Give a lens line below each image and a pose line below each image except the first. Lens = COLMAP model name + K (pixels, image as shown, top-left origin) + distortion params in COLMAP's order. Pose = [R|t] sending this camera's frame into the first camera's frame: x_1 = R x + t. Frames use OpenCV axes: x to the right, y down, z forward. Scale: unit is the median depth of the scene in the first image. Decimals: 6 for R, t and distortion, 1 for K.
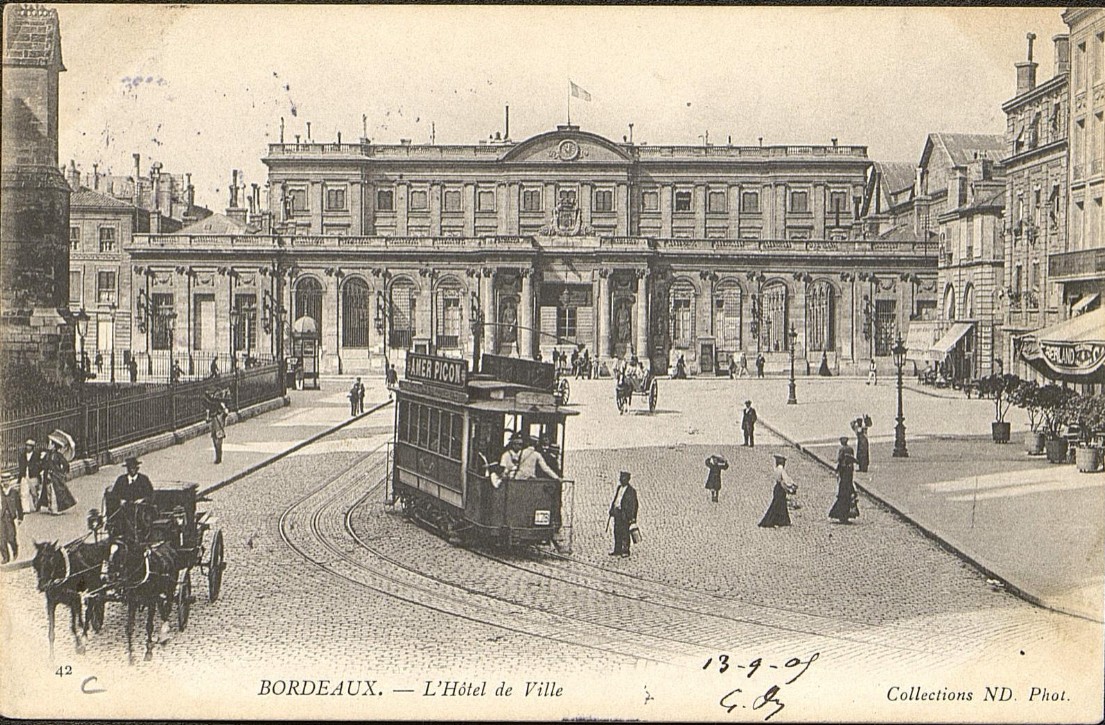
lens RADIAL K [[1658.1, 0, 552.5], [0, 1658.1, 362.5], [0, 0, 1]] dist [-0.005024, -0.040270]
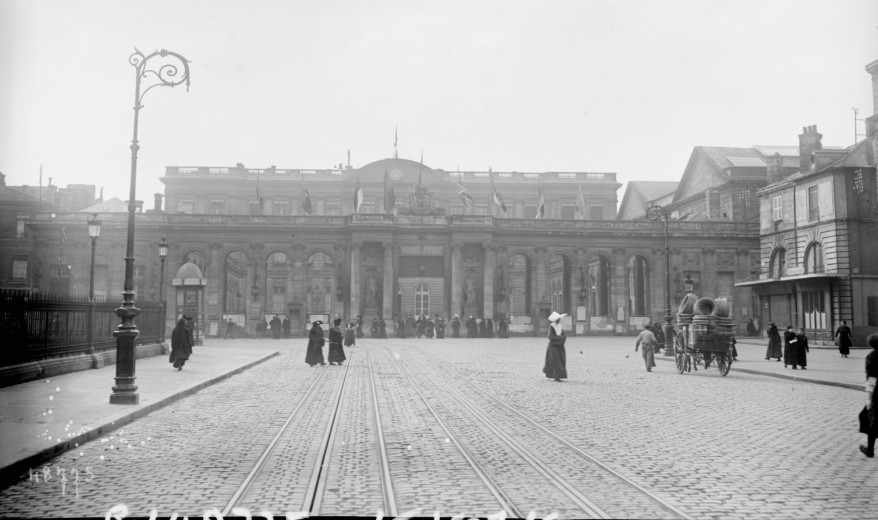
lens RADIAL K [[963.7, 0, 439.0], [0, 963.7, 260.0], [0, 0, 1]] dist [-0.032471, -0.014004]
pose [[0.995150, 0.002004, 0.098347, -0.044998], [0.006887, 0.995919, -0.089986, 0.015001], [-0.098126, 0.090226, 0.991075, 0.337709]]
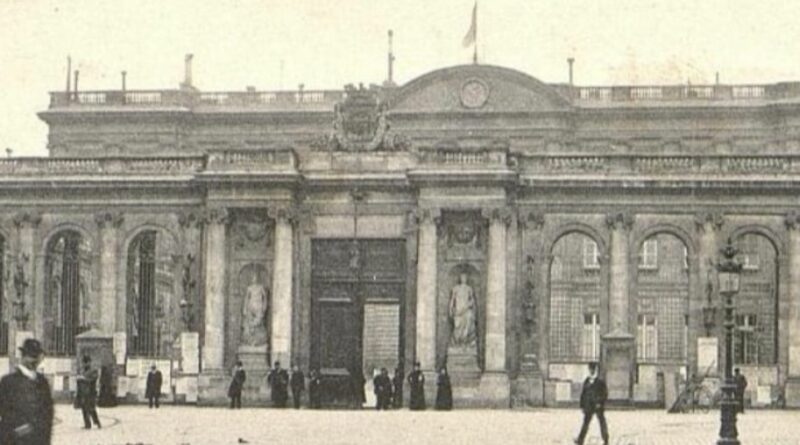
lens RADIAL K [[1668.7, 0, 400.0], [0, 1668.7, 222.5], [0, 0, 1]] dist [0.022154, 0.106886]
pose [[0.992775, -0.007052, -0.119780, 0.087152], [-0.008107, 0.992048, -0.125598, 0.015755], [0.119713, 0.125662, 0.984824, 0.462579]]
